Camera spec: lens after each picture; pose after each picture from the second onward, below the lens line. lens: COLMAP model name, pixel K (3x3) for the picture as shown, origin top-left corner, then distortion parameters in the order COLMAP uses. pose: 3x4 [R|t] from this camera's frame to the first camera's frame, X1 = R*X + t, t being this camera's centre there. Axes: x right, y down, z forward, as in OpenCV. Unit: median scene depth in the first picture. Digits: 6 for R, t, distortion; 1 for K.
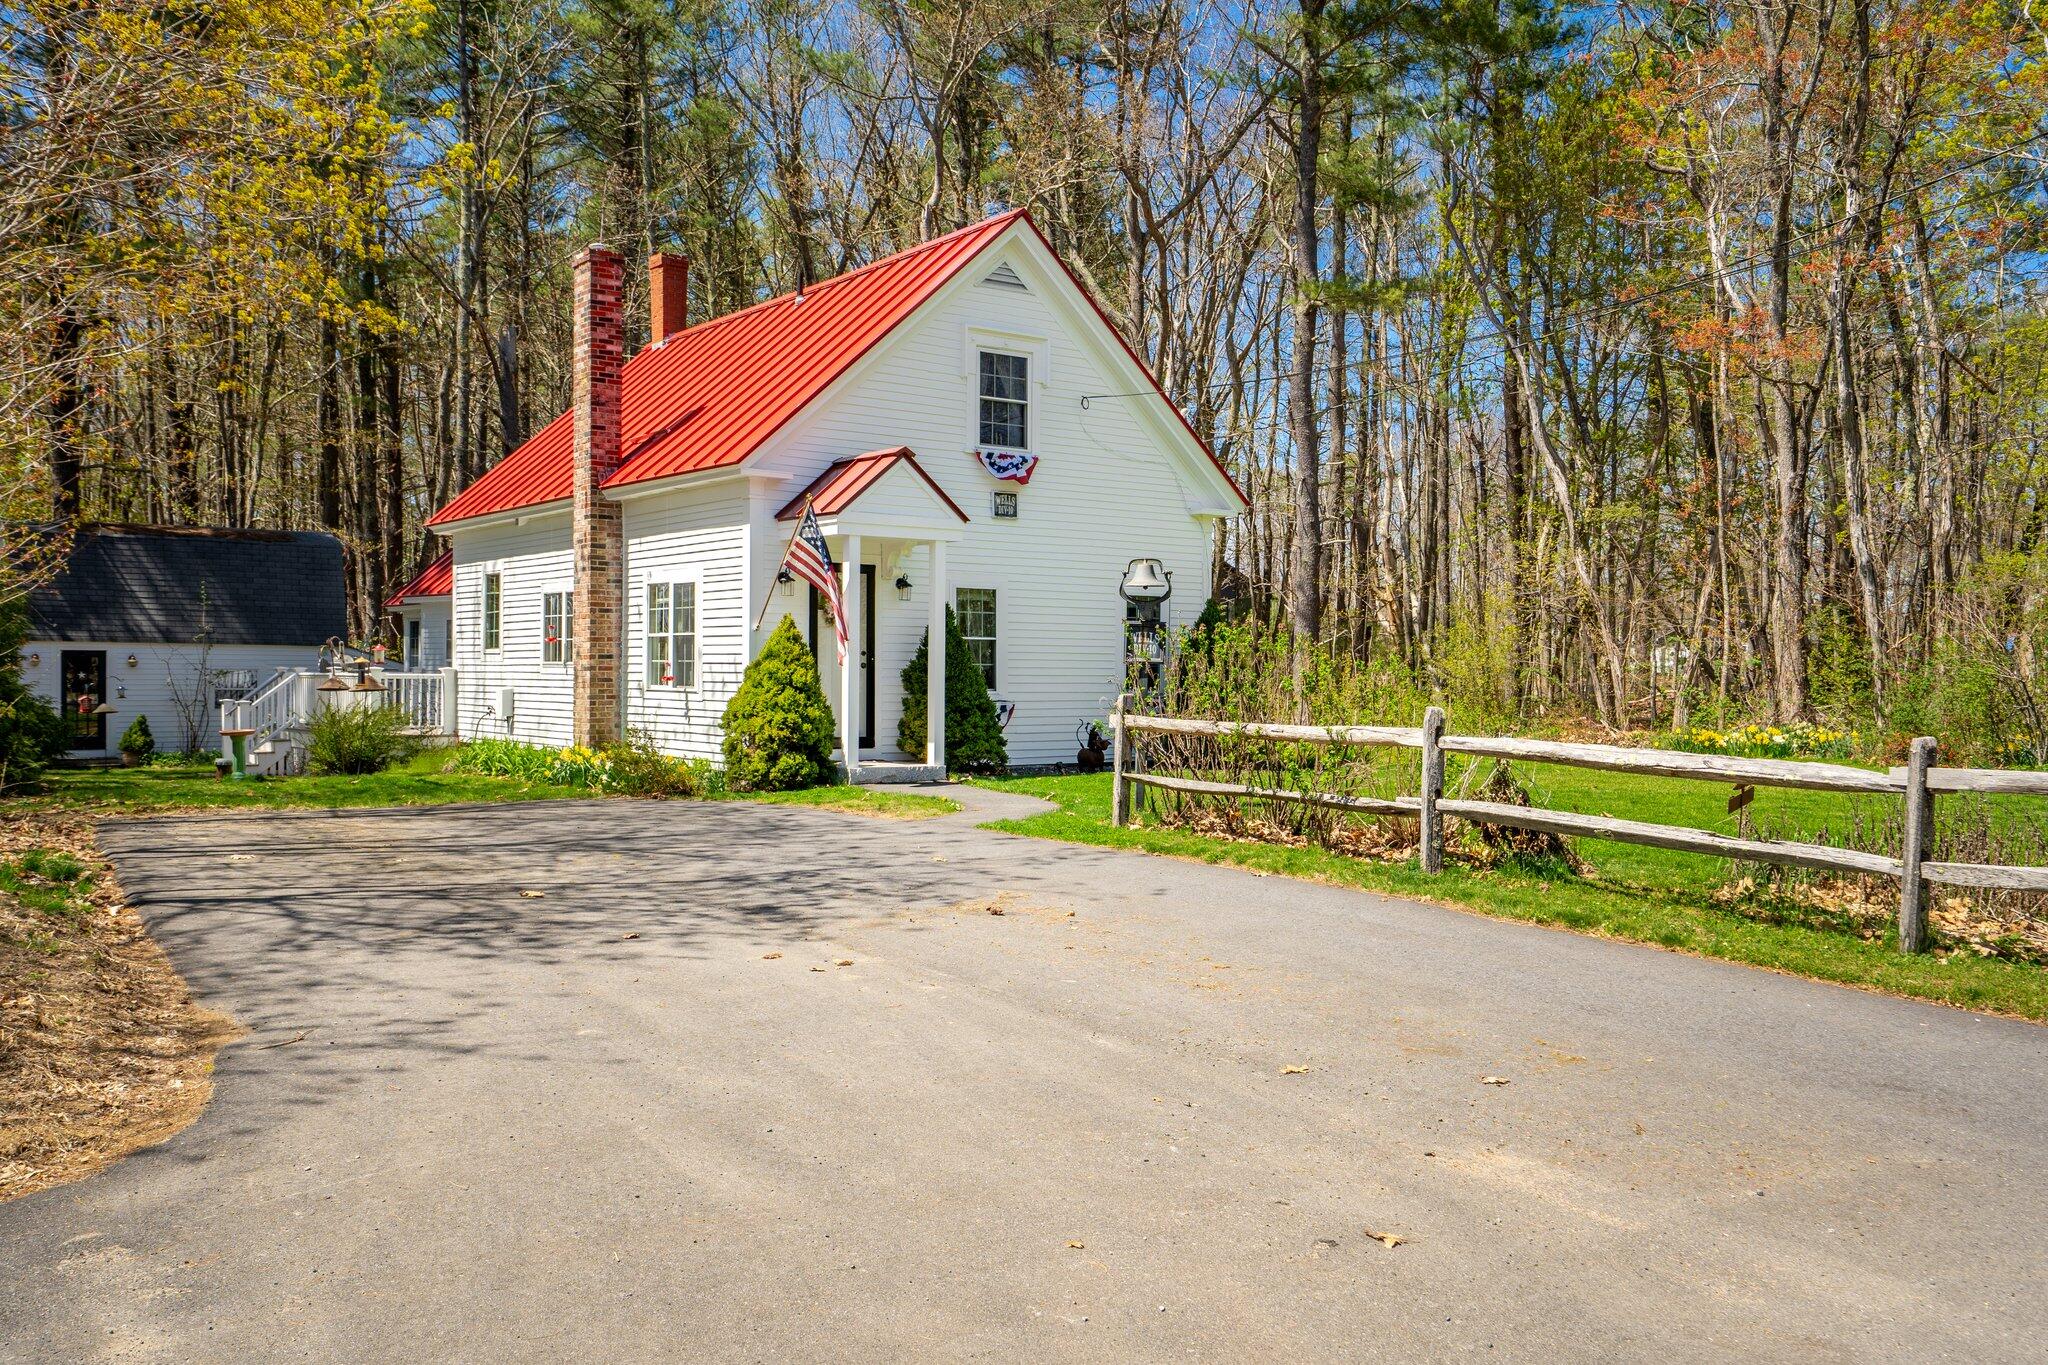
lens RADIAL K [[1709.9, 0, 1022.6], [0, 1709.9, 692.7], [0, 0, 1]] dist [0.057113, -0.002577]
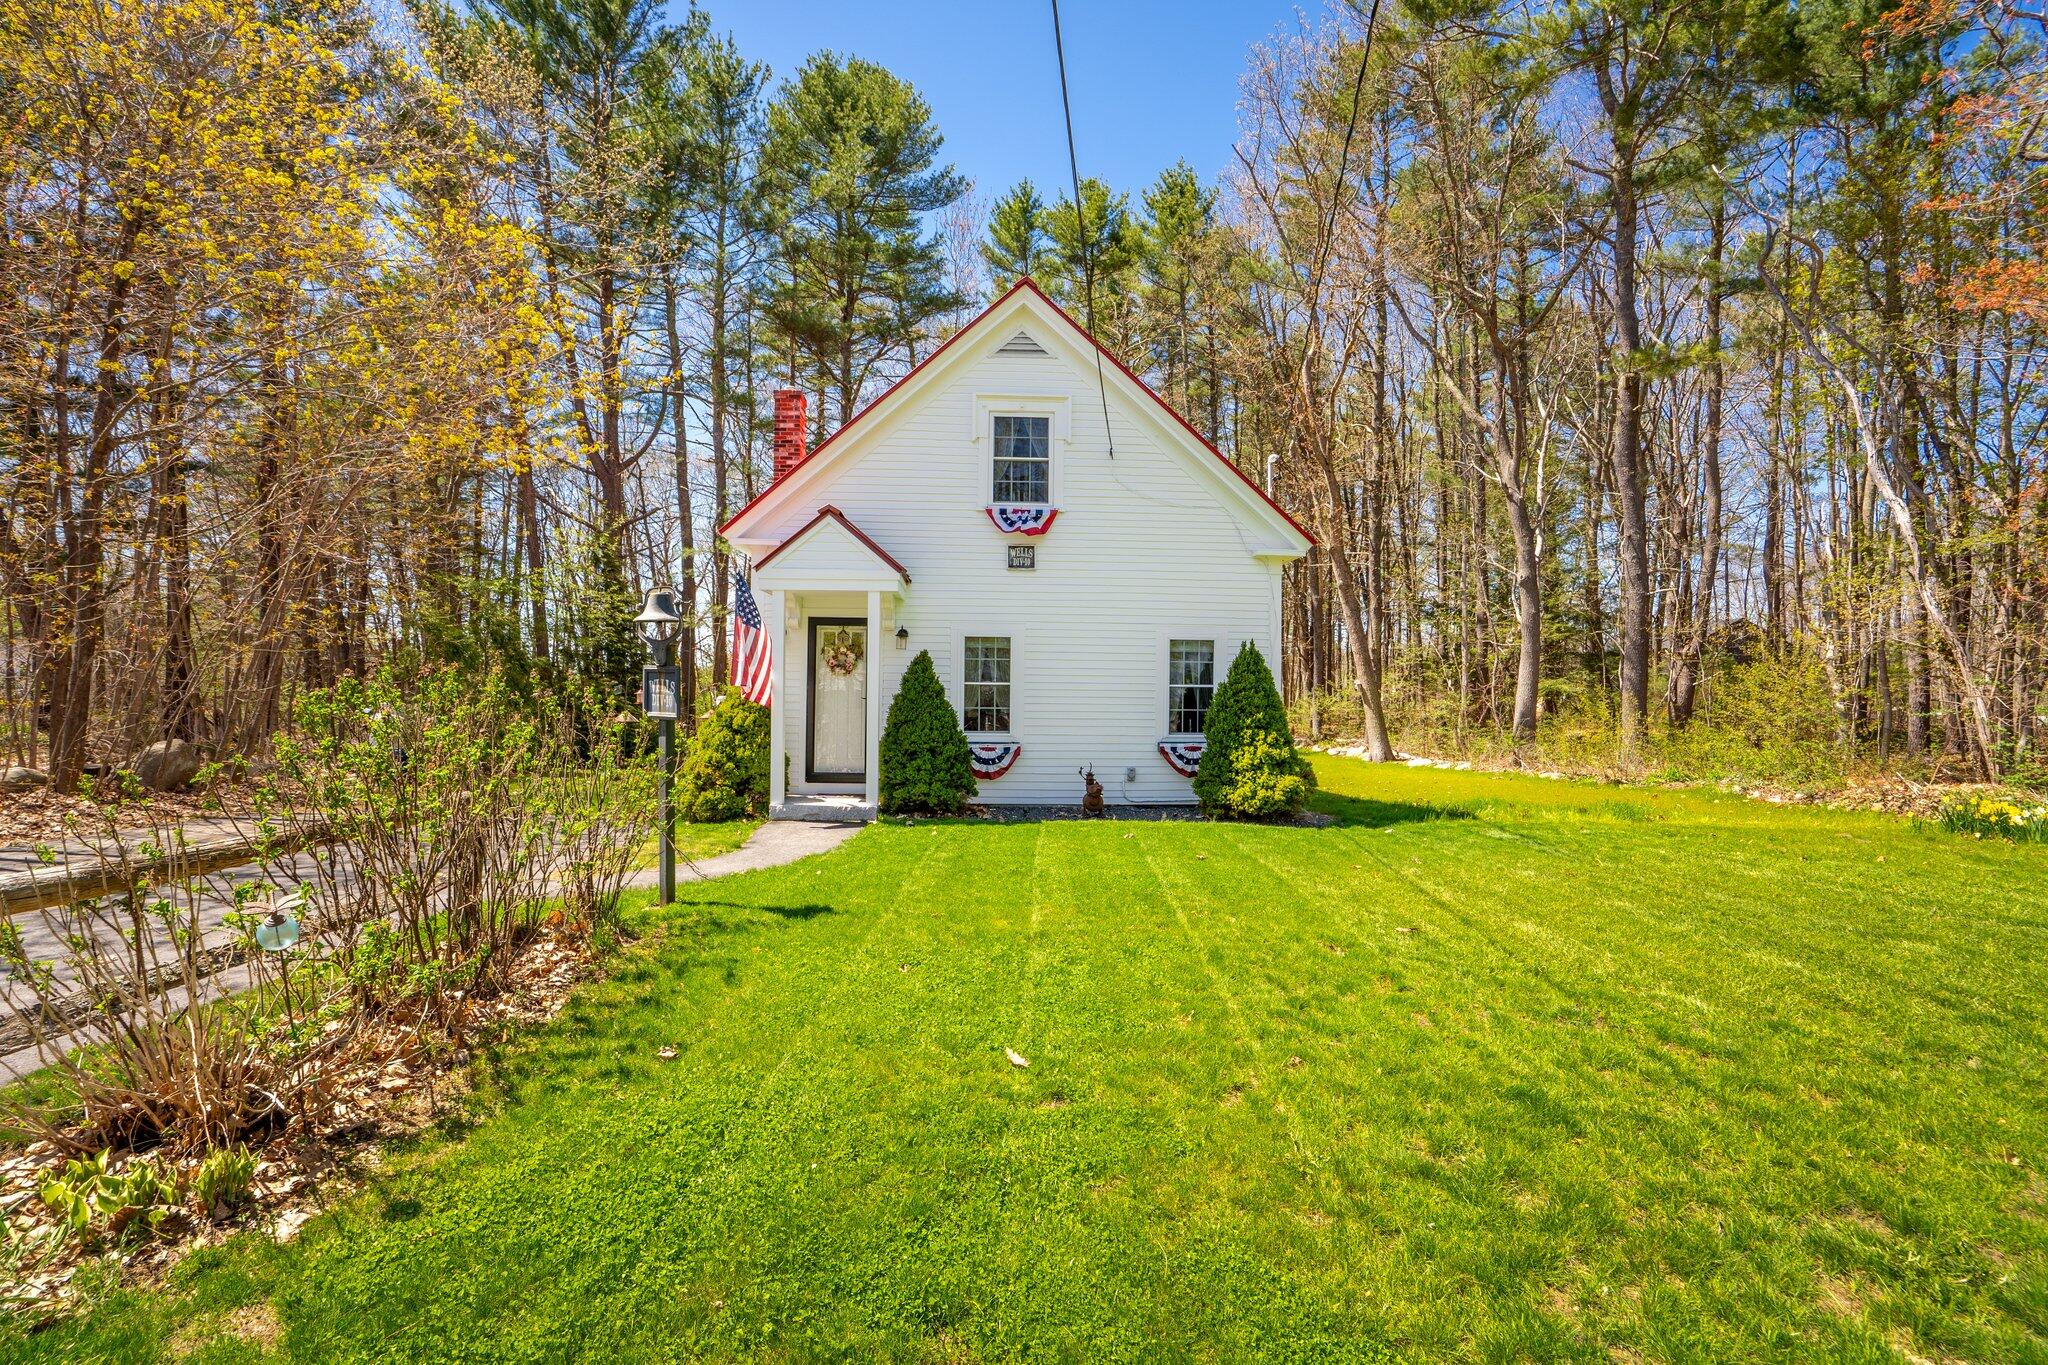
lens RADIAL K [[968.5, 0, 1029.5], [0, 968.5, 692.9], [0, 0, 1]] dist [-0.035612, 0.012136]
pose [[0.837745, -0.000203, -0.546061, 0.321048], [-0.011205, 0.999783, -0.017562, -0.015576], [0.545946, 0.020830, 0.837561, 0.505345]]
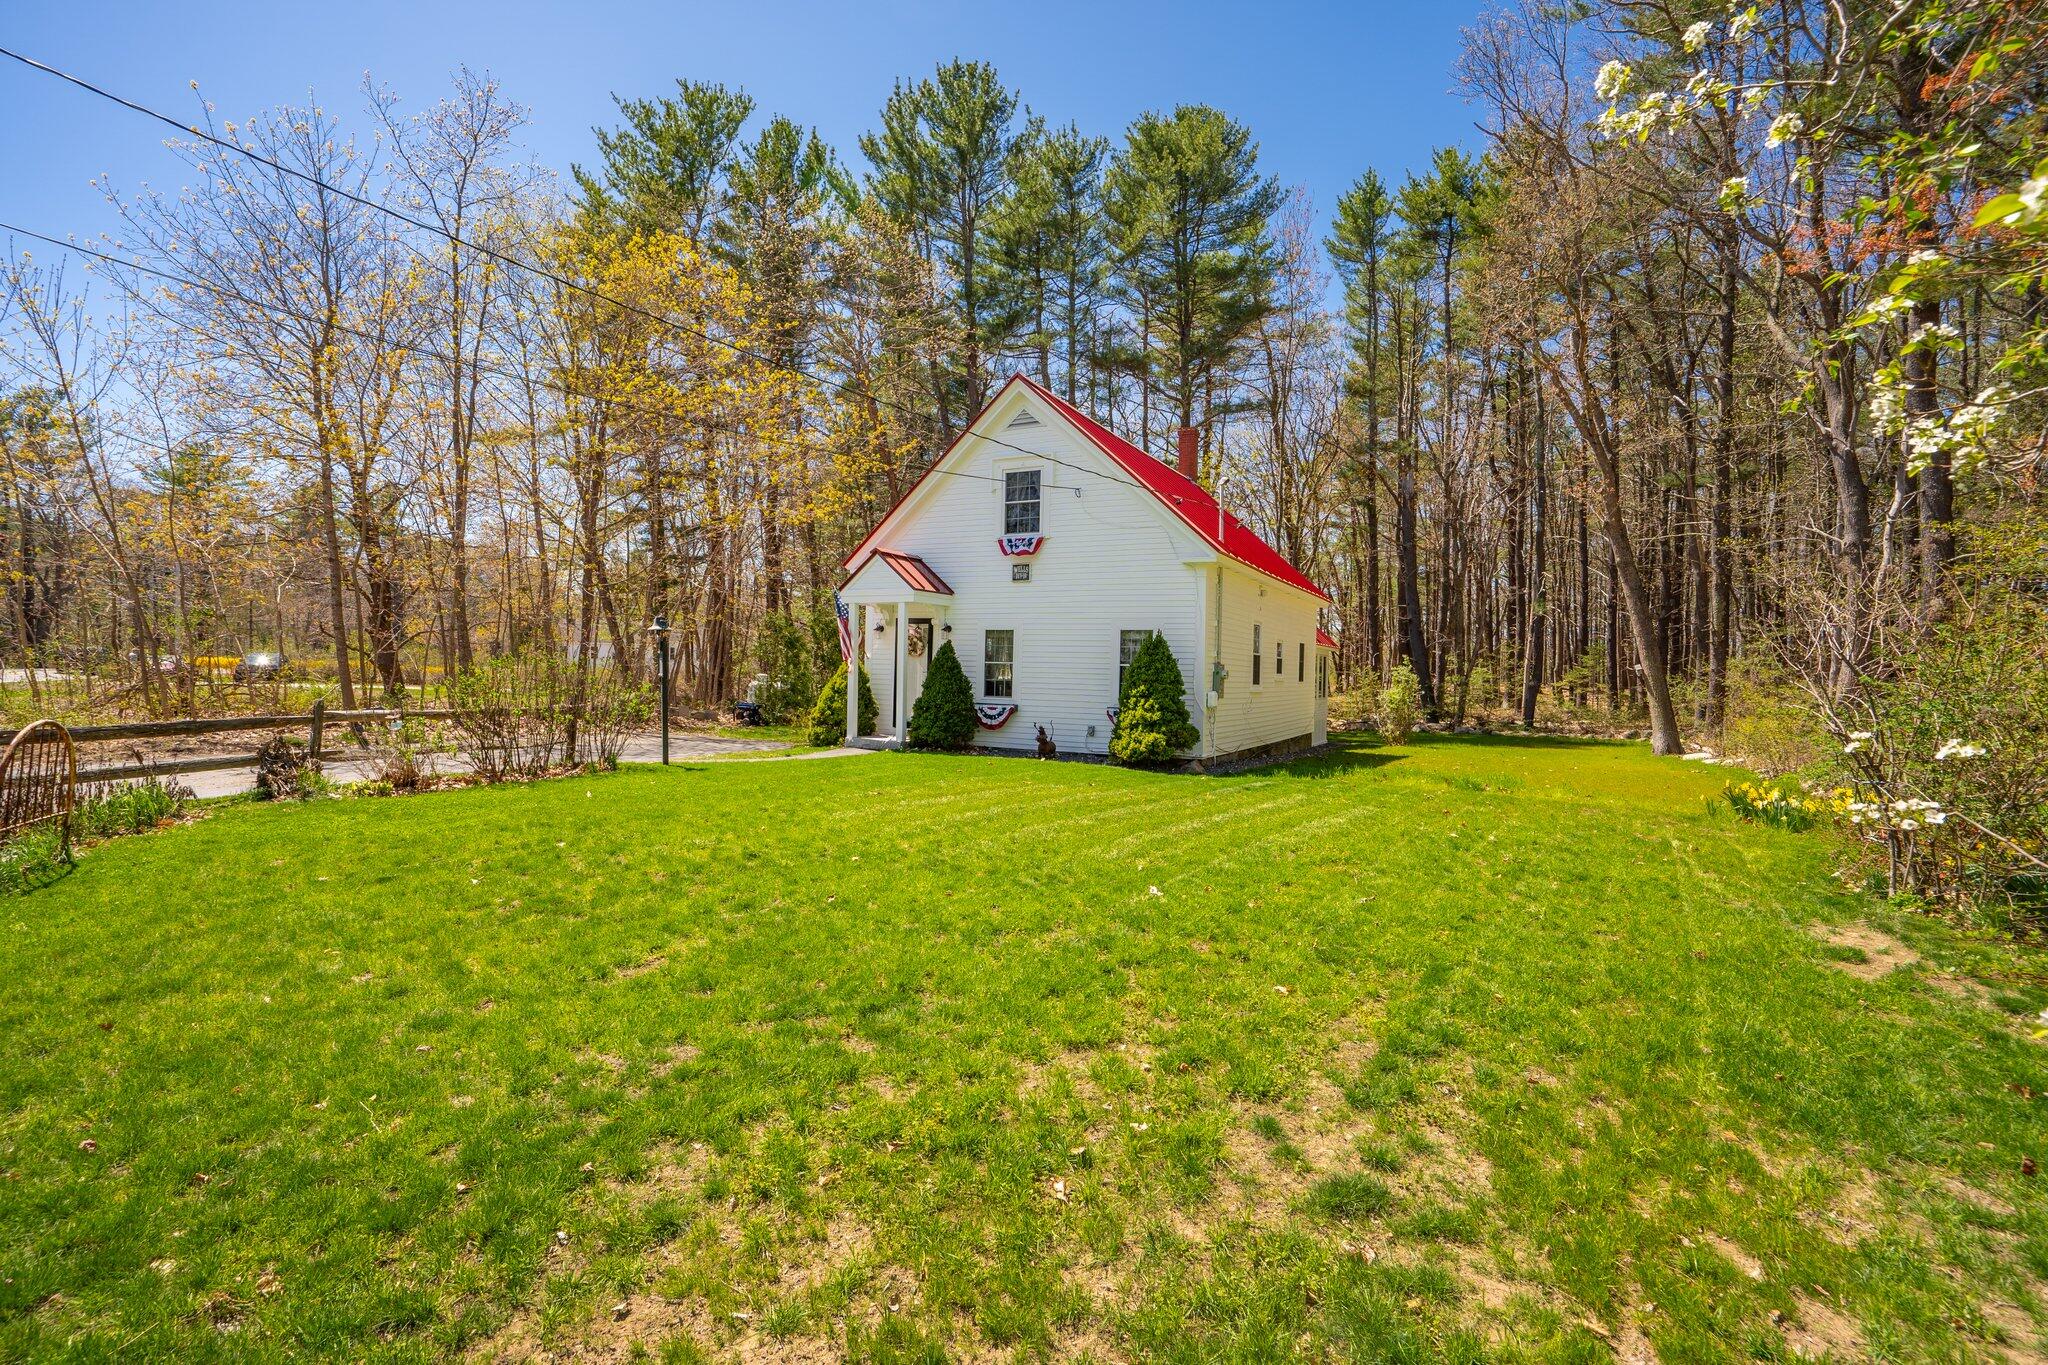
lens RADIAL K [[968.5, 0, 1026.3], [0, 968.5, 692.3], [0, 0, 1]] dist [-0.035612, 0.012136]
pose [[0.442588, 0.021896, -0.896458, 0.745632], [-0.030063, 0.999502, 0.009570, -0.014430], [0.896221, 0.022715, 0.443026, 0.637326]]
